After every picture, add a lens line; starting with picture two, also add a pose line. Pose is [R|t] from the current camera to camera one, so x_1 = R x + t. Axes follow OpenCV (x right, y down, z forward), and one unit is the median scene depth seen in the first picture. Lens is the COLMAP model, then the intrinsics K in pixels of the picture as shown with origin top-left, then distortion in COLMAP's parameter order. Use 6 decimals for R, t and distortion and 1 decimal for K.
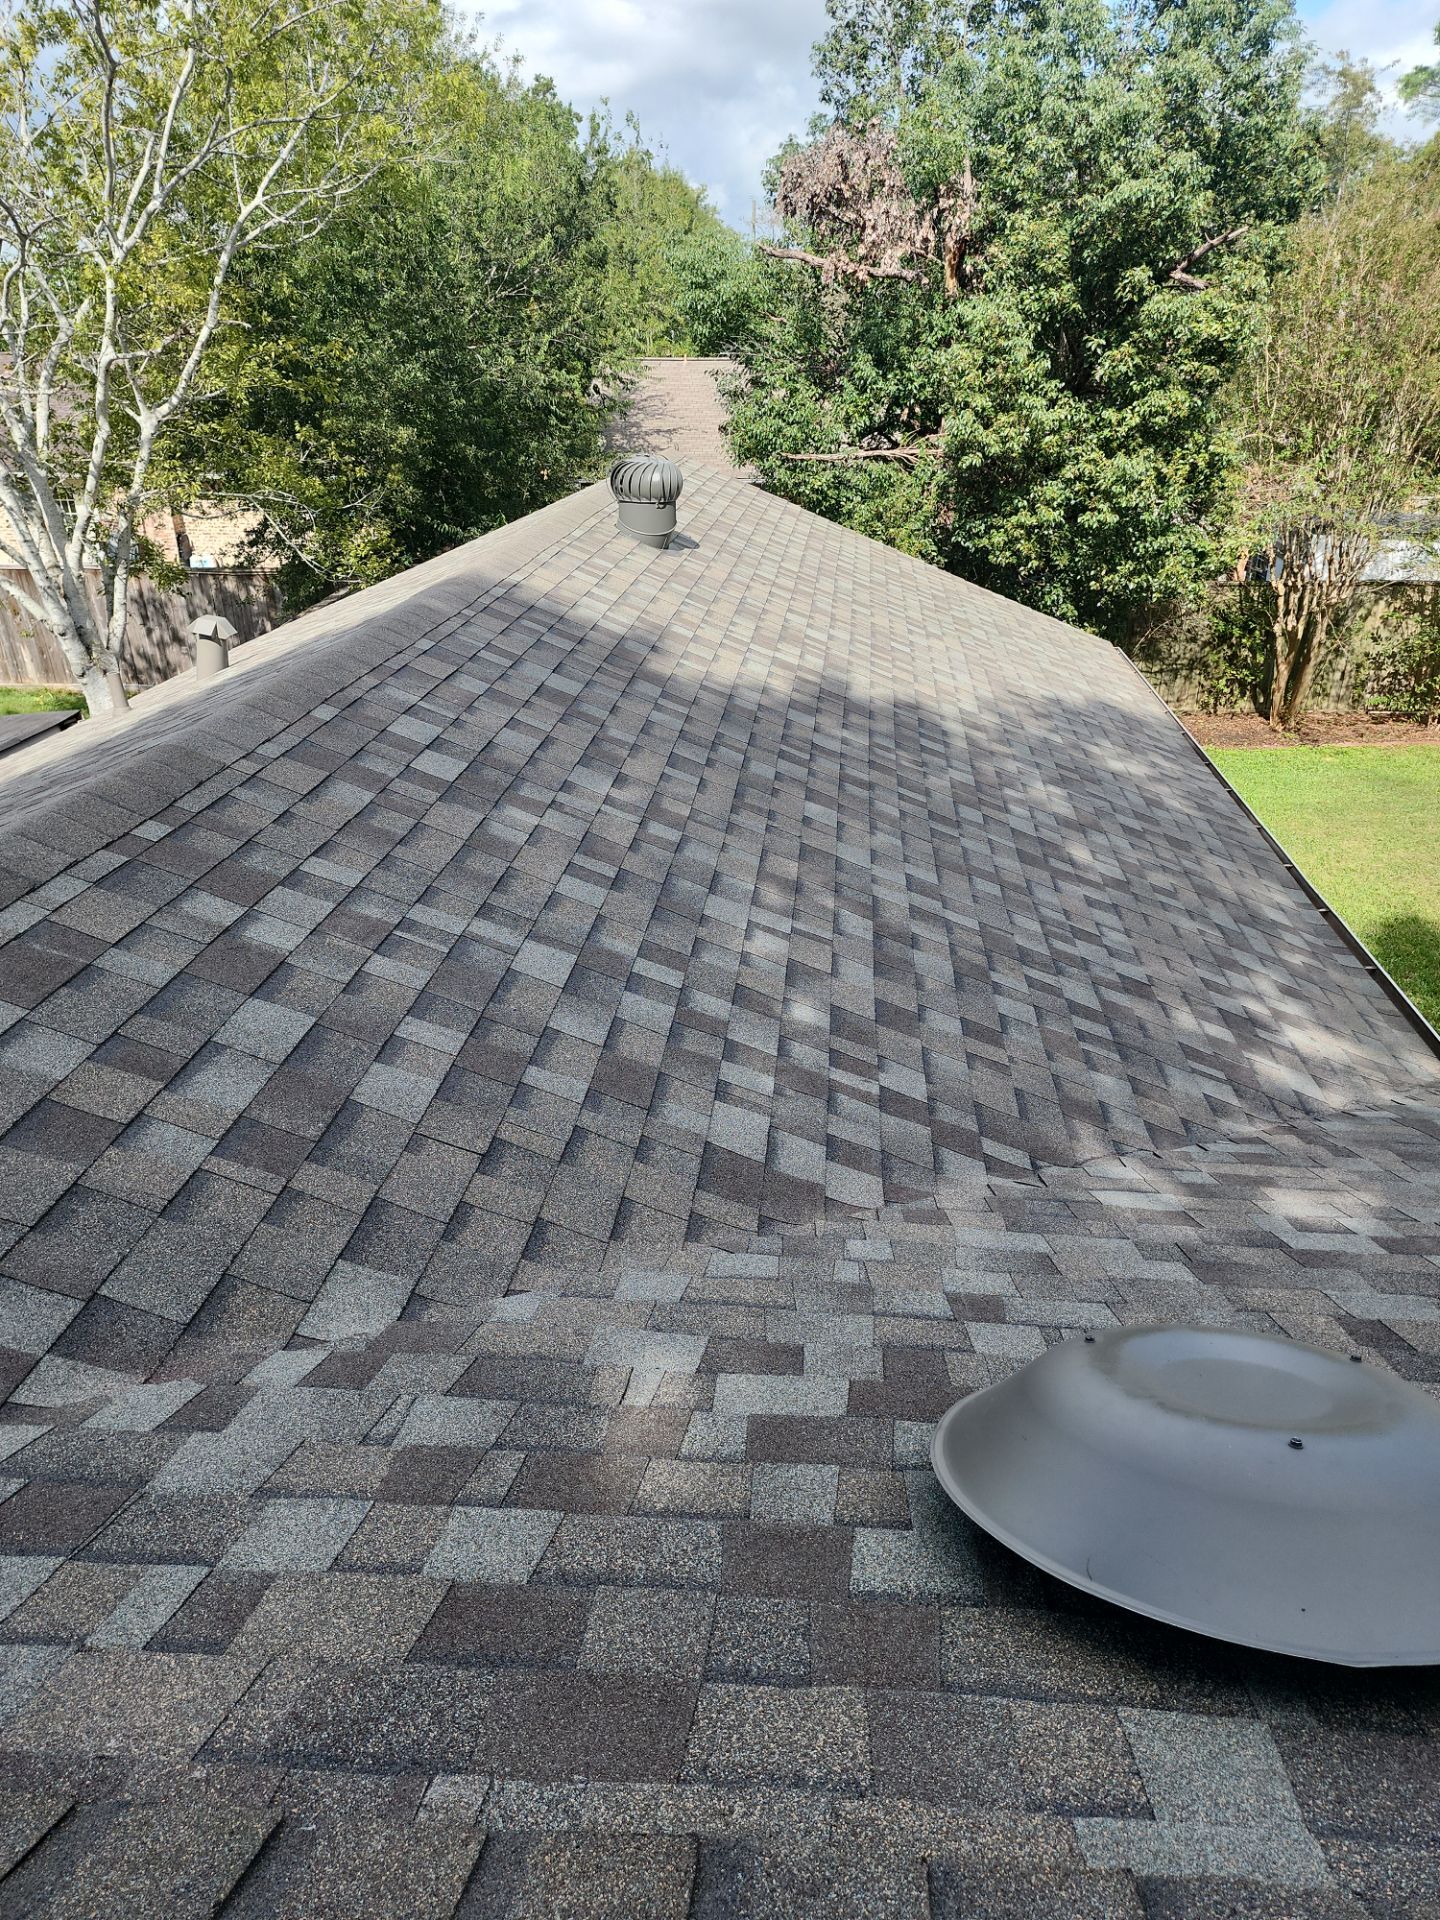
lens RADIAL K [[1290.9, 0, 720.0], [0, 1290.9, 960.0], [0, 0, 1]] dist [0.087223, -0.051050]
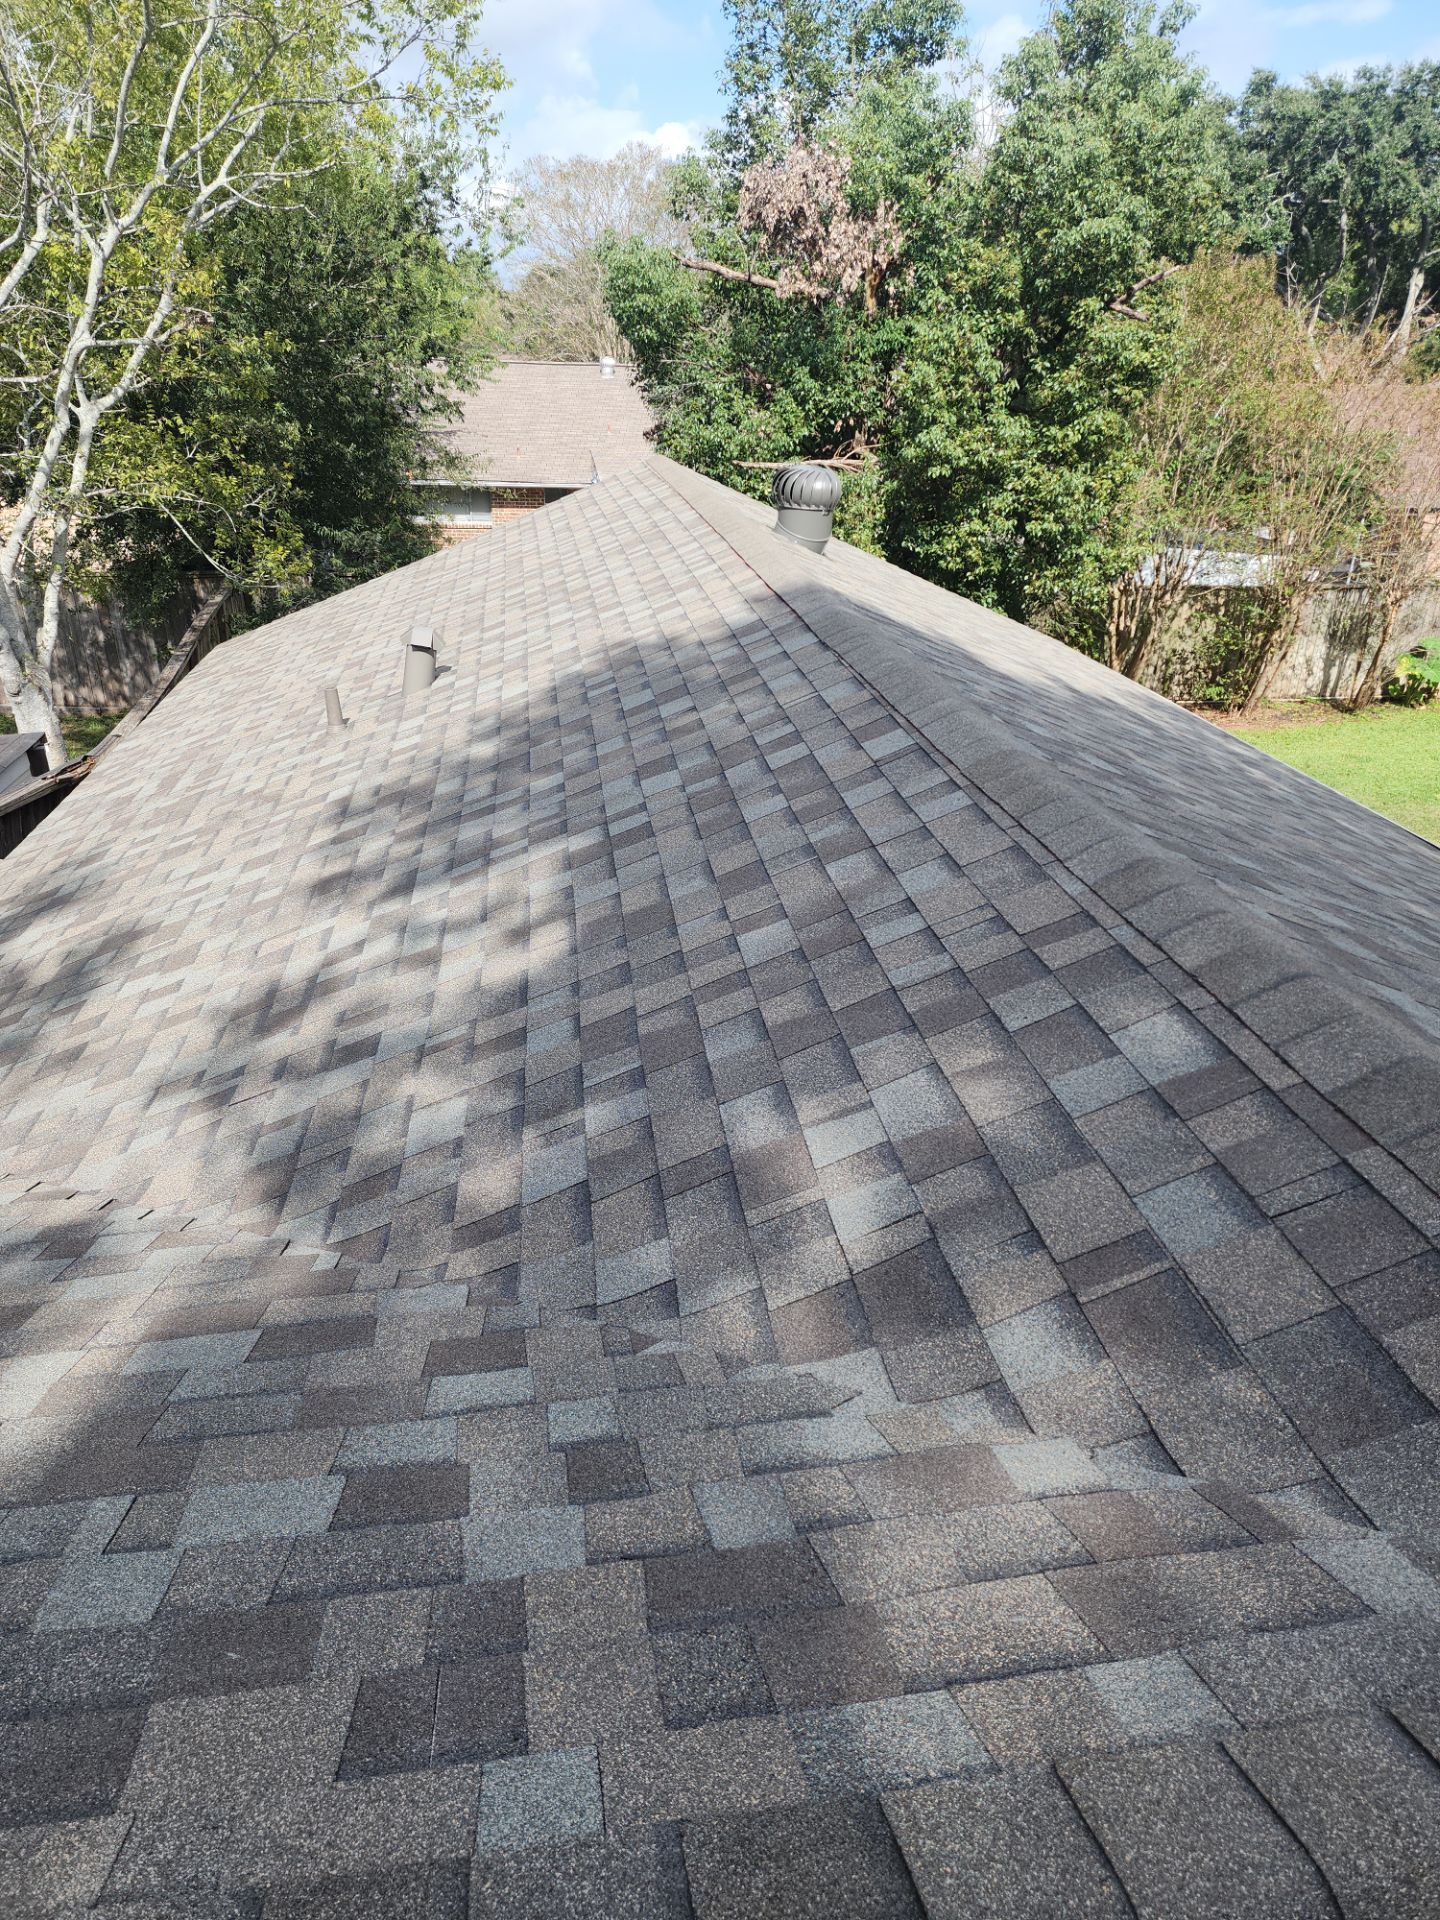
lens RADIAL K [[1276.7, 0, 720.0], [0, 1276.7, 960.0], [0, 0, 1]] dist [0.097976, -0.073814]
pose [[0.970727, -0.070181, 0.229702, -0.241365], [0.070191, 0.997500, 0.008140, -0.007190], [-0.229699, 0.008222, 0.973227, 0.020849]]
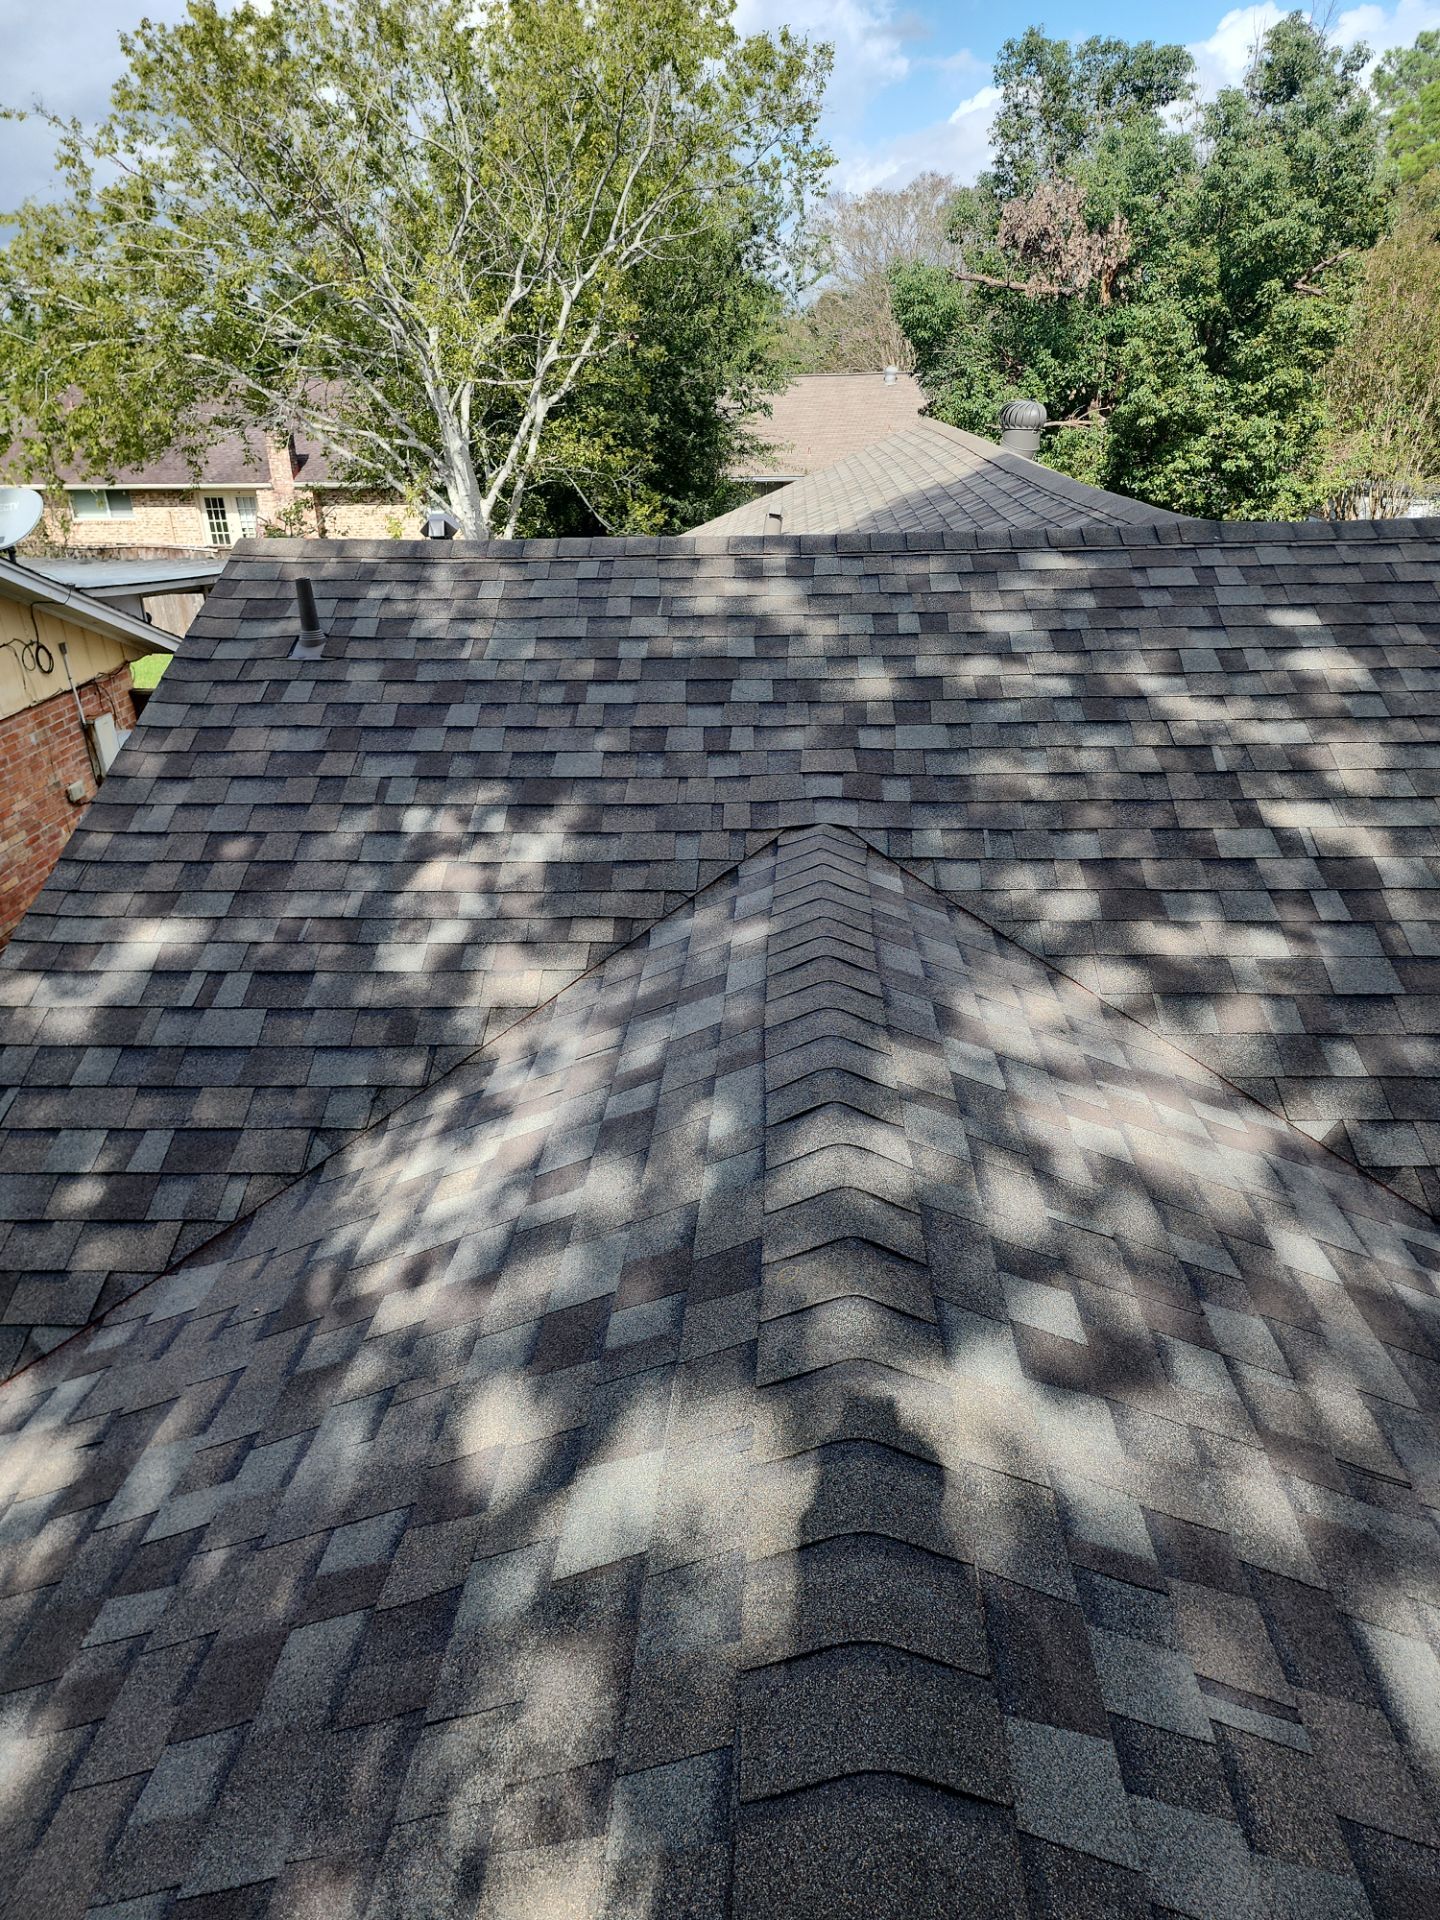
lens RADIAL K [[1290.9, 0, 720.0], [0, 1290.9, 960.0], [0, 0, 1]] dist [0.087223, -0.051050]
pose [[0.998966, -0.027742, 0.036013, -0.310420], [0.028466, 0.999400, -0.019754, 0.189979], [-0.035444, 0.020758, 0.999156, -0.338456]]
